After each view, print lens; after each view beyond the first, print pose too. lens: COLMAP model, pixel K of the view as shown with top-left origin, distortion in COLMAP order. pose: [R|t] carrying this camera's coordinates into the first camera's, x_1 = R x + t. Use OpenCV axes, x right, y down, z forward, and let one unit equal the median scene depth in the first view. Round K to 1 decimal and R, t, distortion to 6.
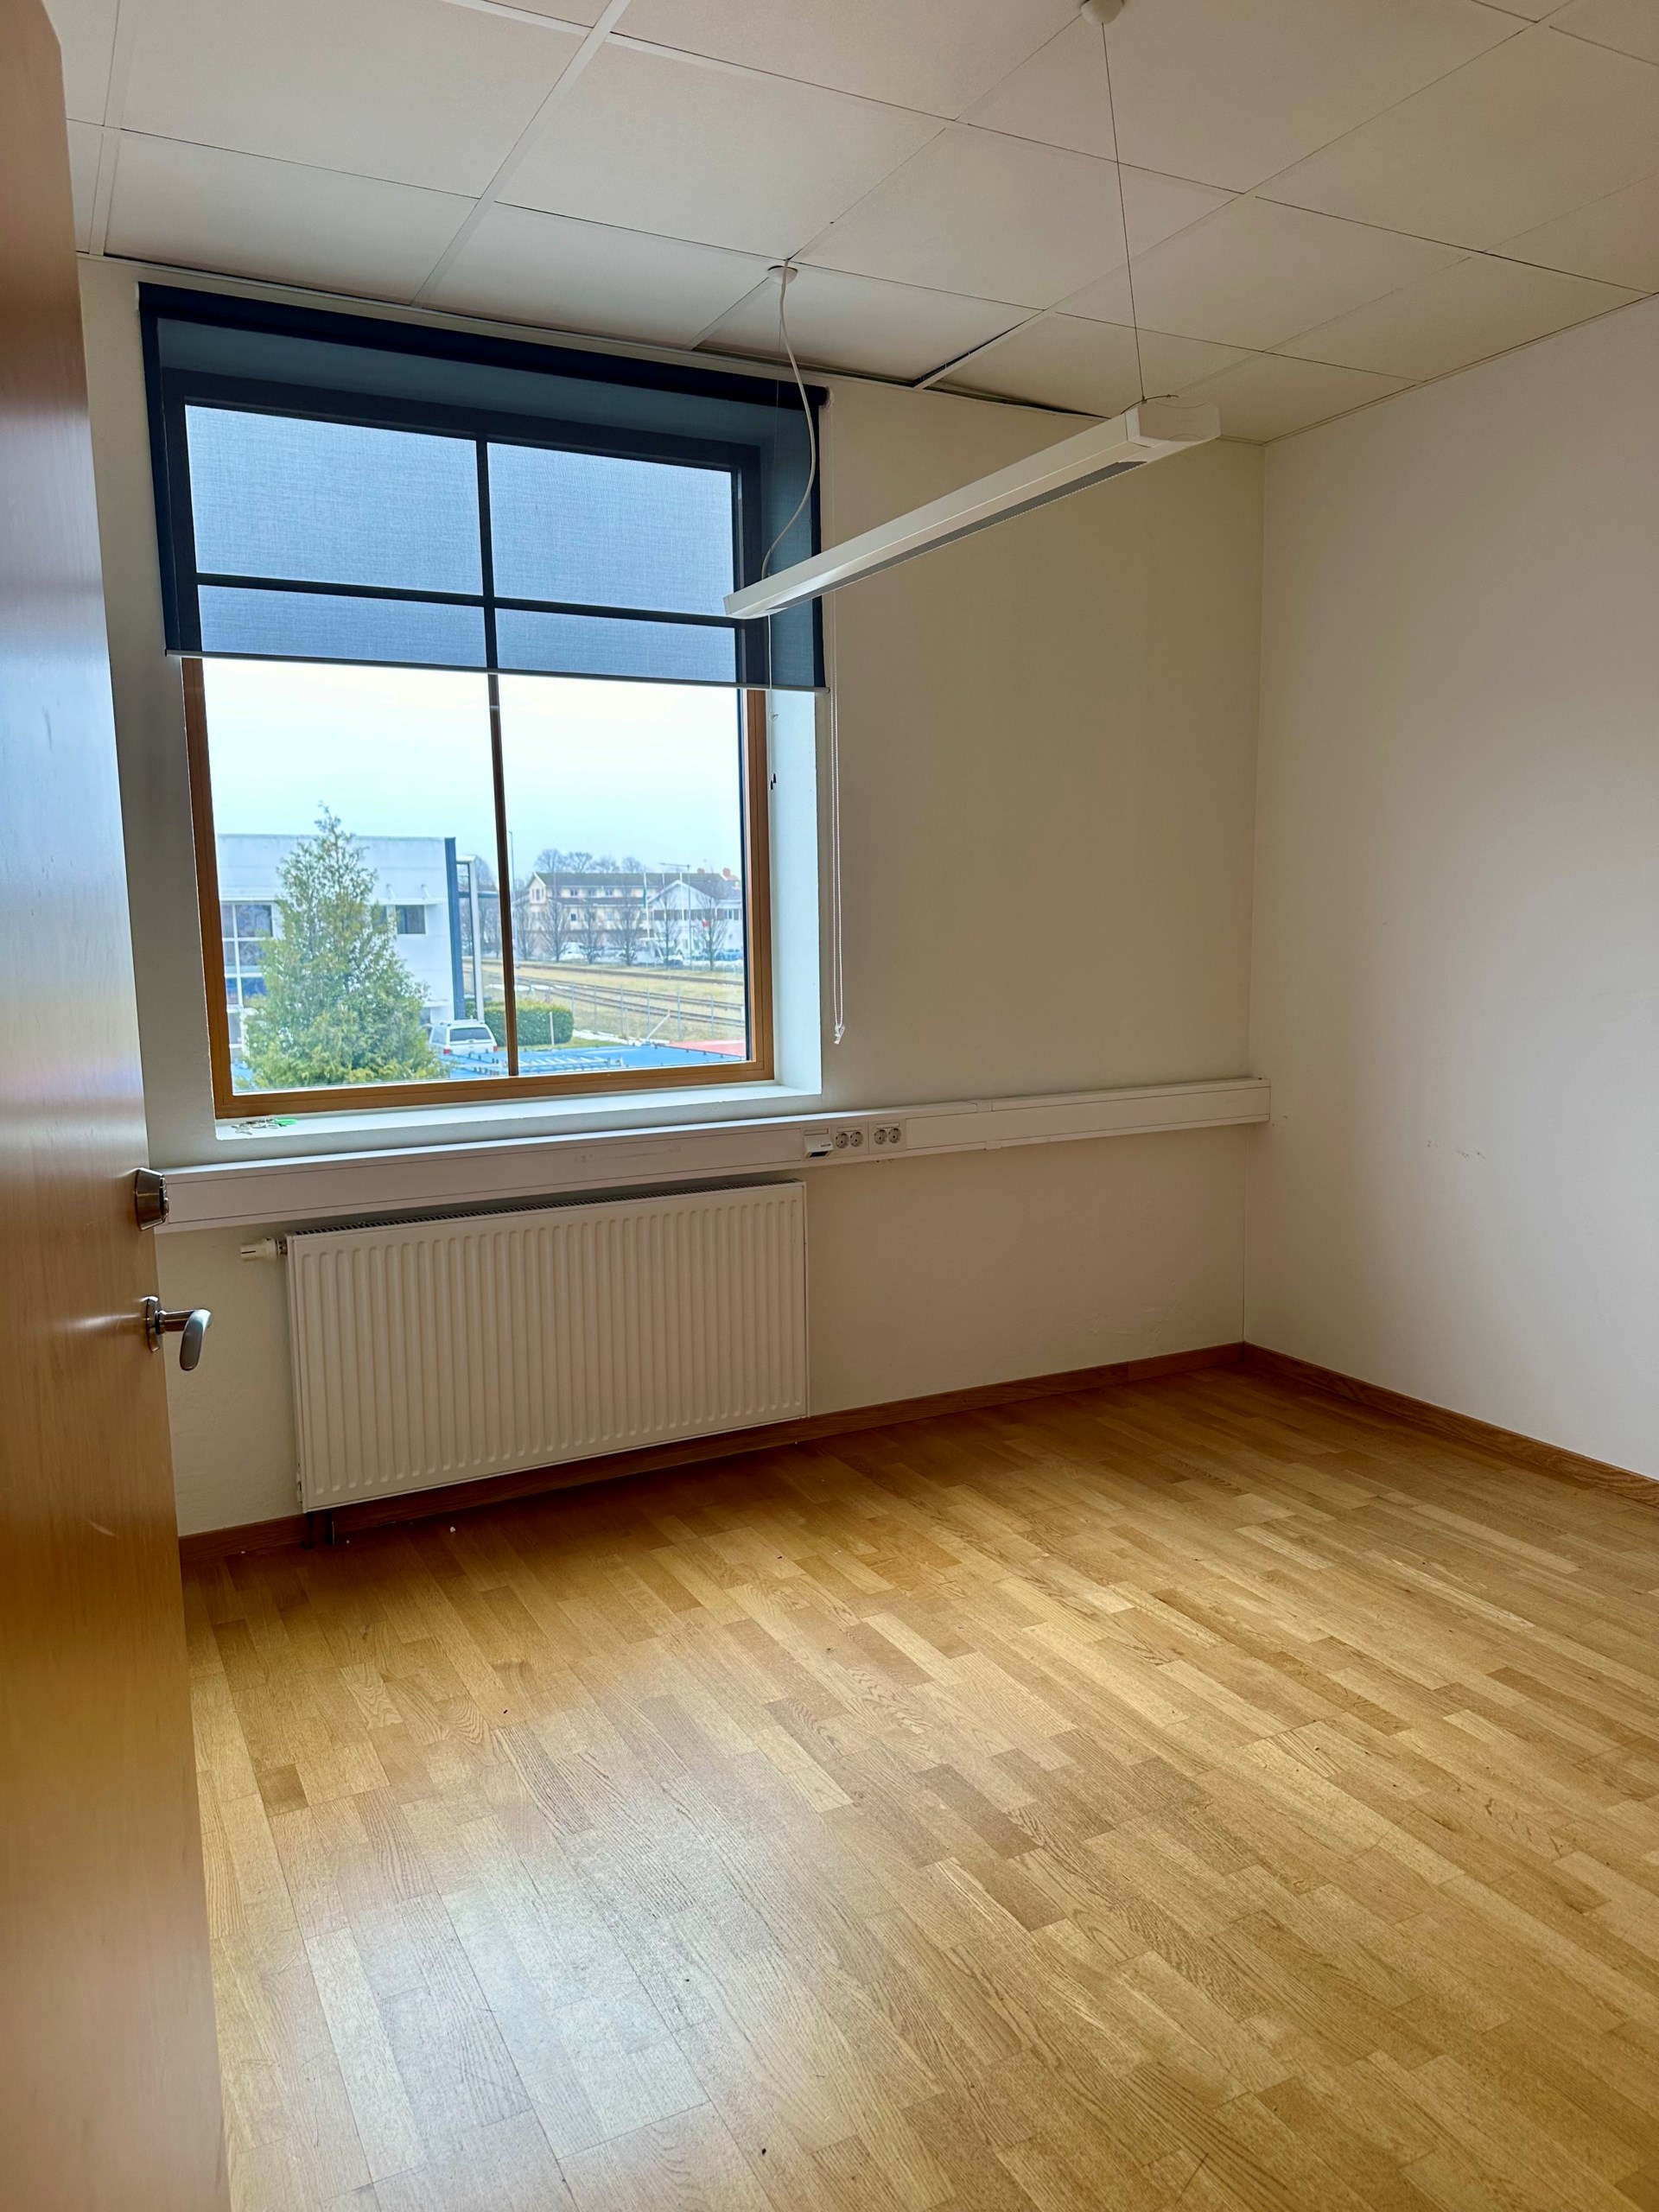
lens RADIAL K [[1554.9, 0, 843.8], [0, 1554.9, 1093.6], [0, 0, 1]] dist [0.049430, -0.060200]
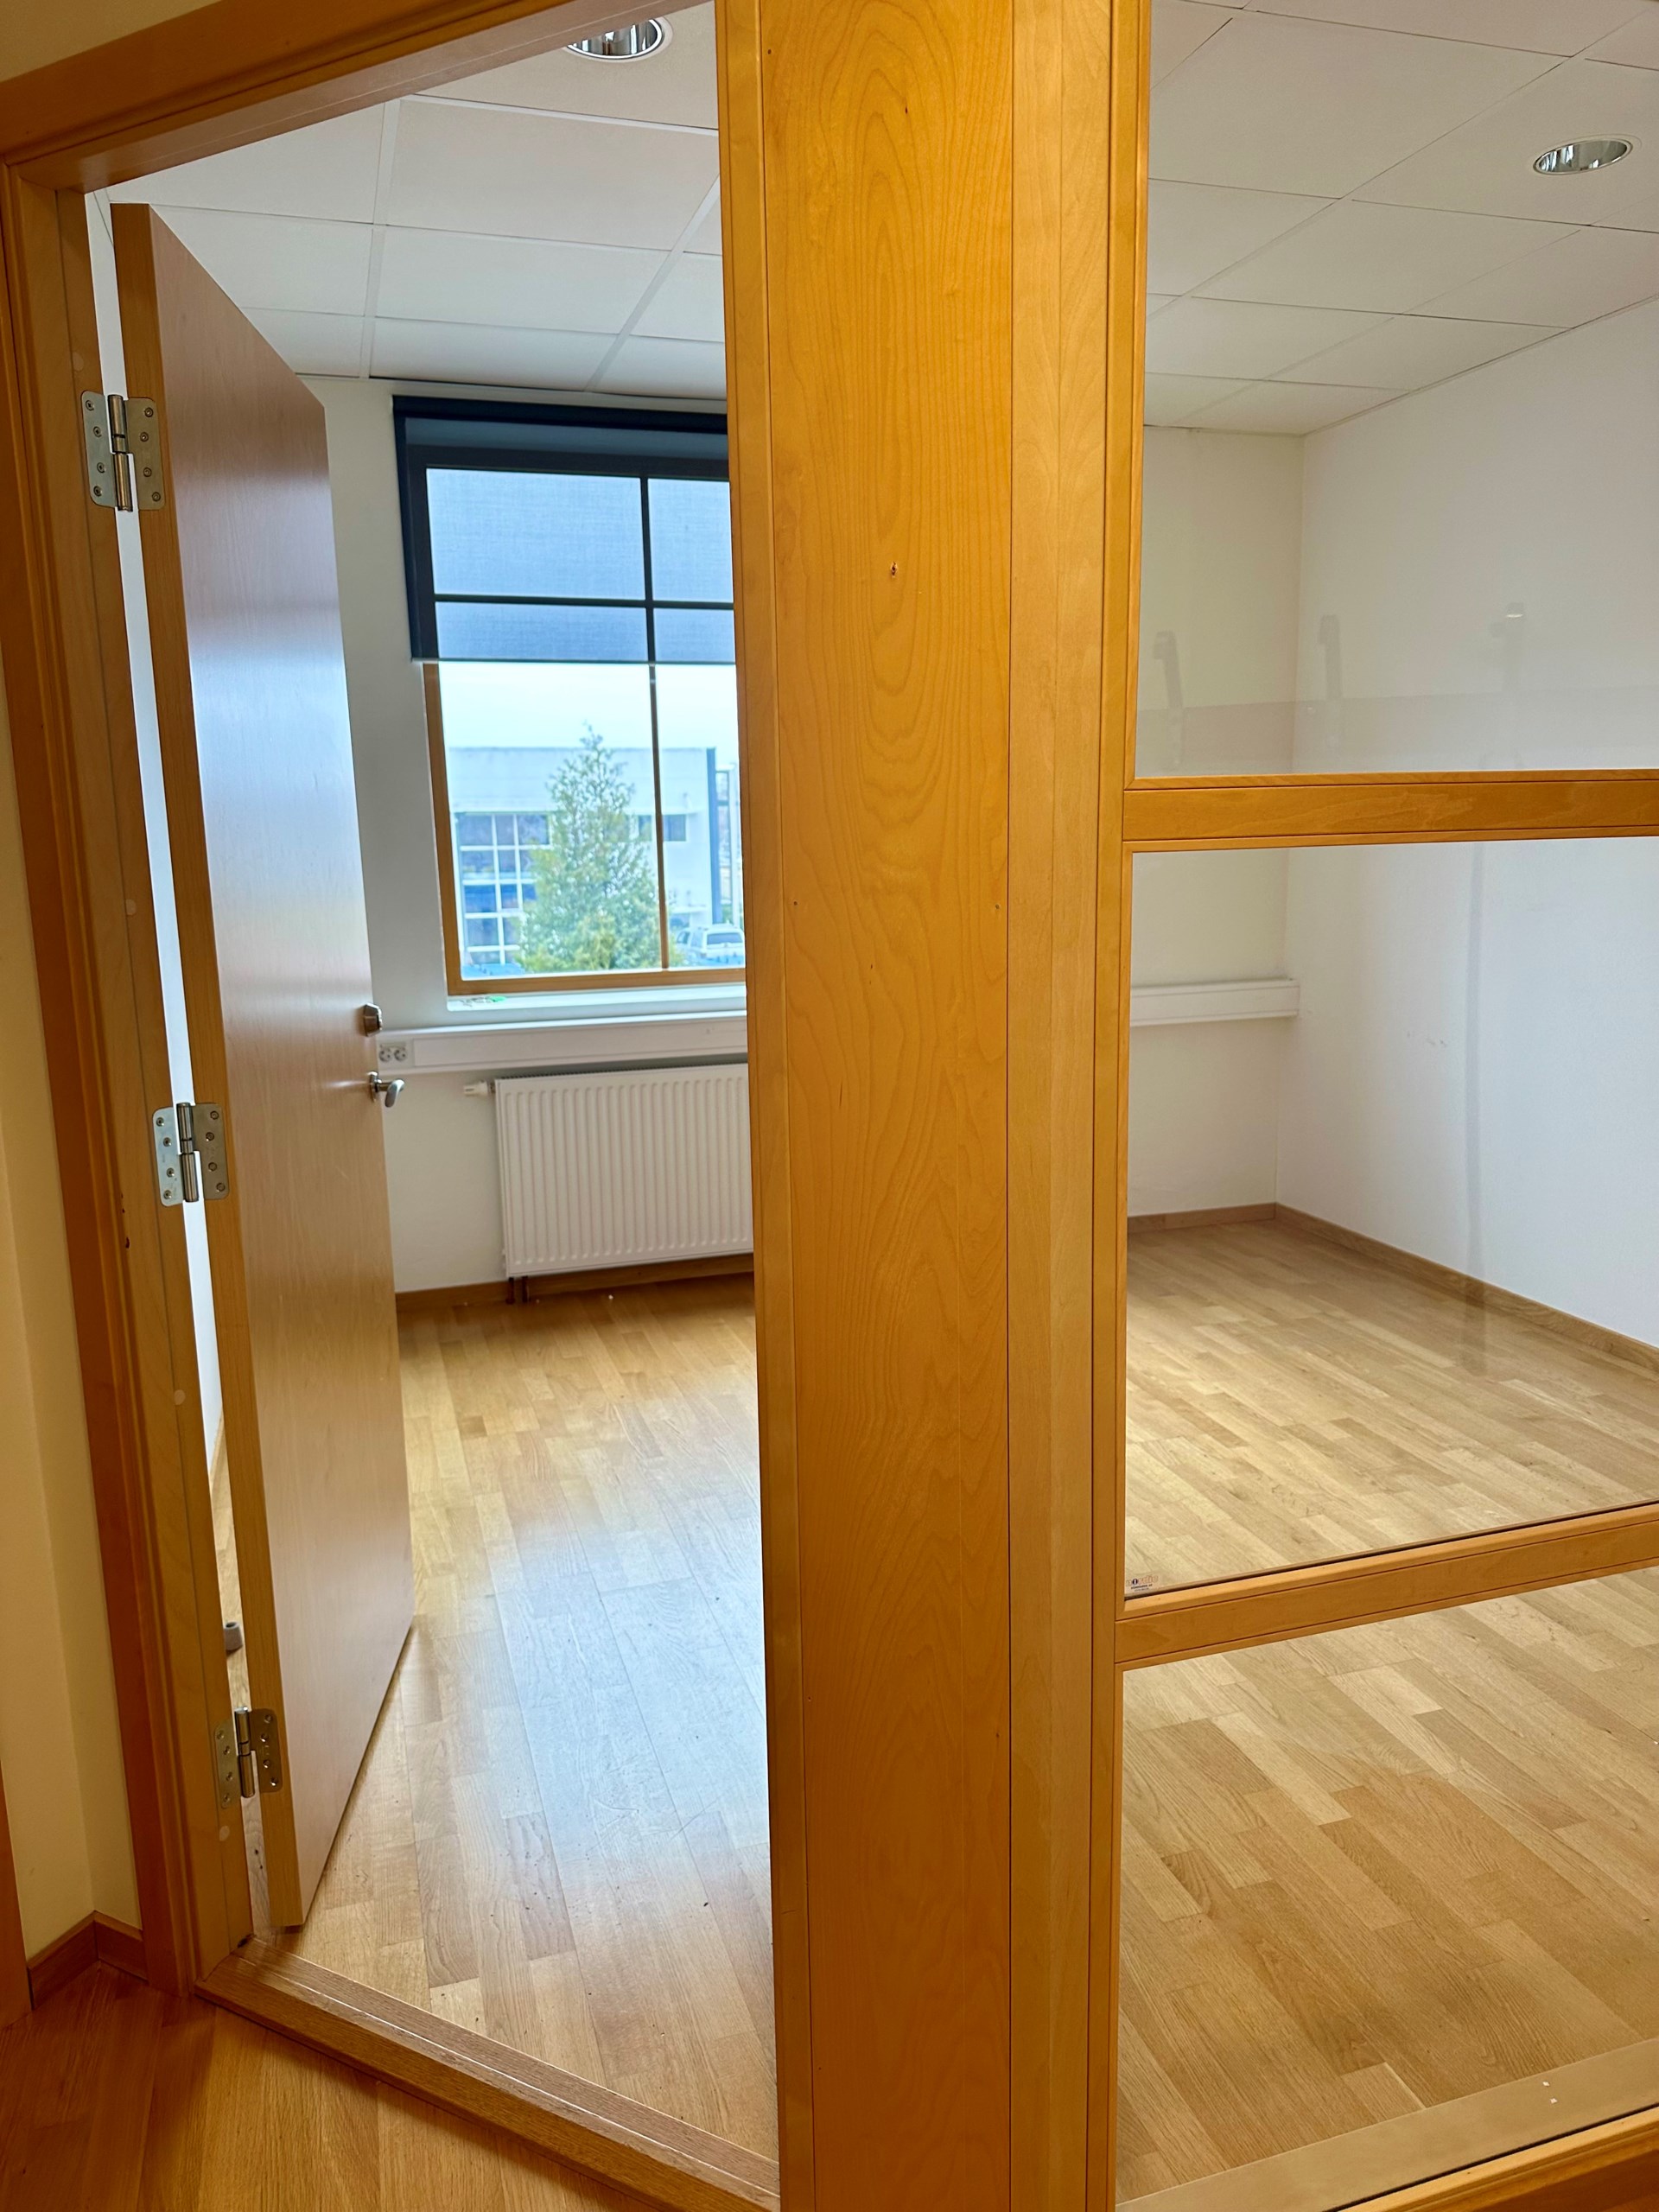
lens RADIAL K [[1554.9, 0, 833.3], [0, 1554.9, 1088.5], [0, 0, 1]] dist [0.049430, -0.060200]
pose [[0.984954, 0.027120, -0.170674, 0.174938], [-0.017491, 0.998182, 0.057670, 0.013616], [0.171928, -0.053817, 0.983638, -0.308212]]
